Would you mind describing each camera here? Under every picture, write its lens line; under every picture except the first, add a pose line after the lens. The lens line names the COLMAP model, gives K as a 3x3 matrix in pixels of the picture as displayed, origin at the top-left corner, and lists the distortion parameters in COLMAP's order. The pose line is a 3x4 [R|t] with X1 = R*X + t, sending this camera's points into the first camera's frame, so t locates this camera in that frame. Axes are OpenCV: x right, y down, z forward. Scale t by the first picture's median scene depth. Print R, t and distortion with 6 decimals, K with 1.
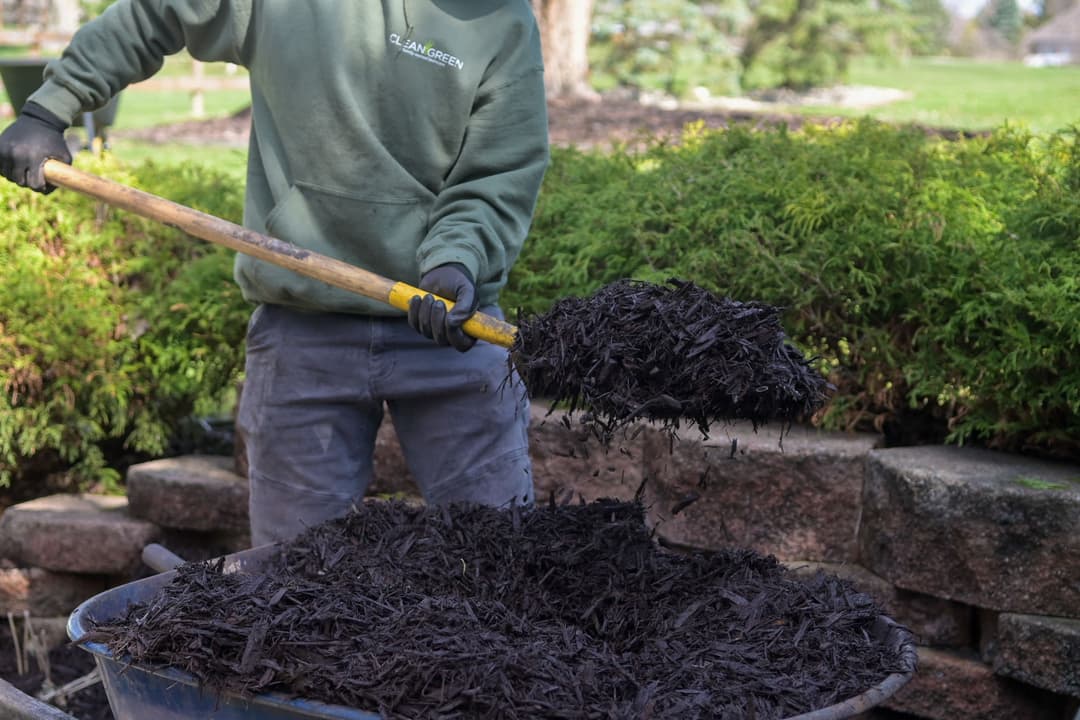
lens RADIAL K [[1930.2, 0, 540.0], [0, 1930.2, 360.0], [0, 0, 1]] dist [0.037008, 0.016968]
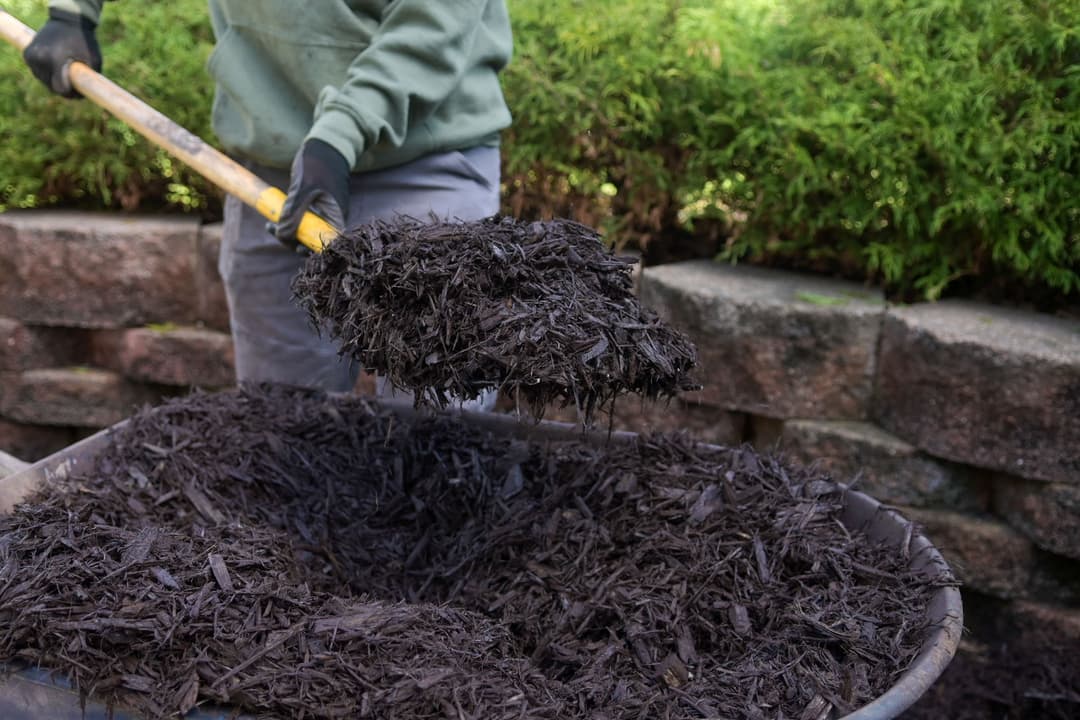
lens RADIAL K [[1457.9, 0, 603.9], [0, 1457.9, 402.0], [0, 0, 1]] dist [0.022013, 0.084430]
pose [[0.963356, -0.062931, 0.260738, -0.069808], [0.019417, 0.985899, 0.166211, -0.016440], [-0.267521, -0.155058, 0.950994, 0.245328]]
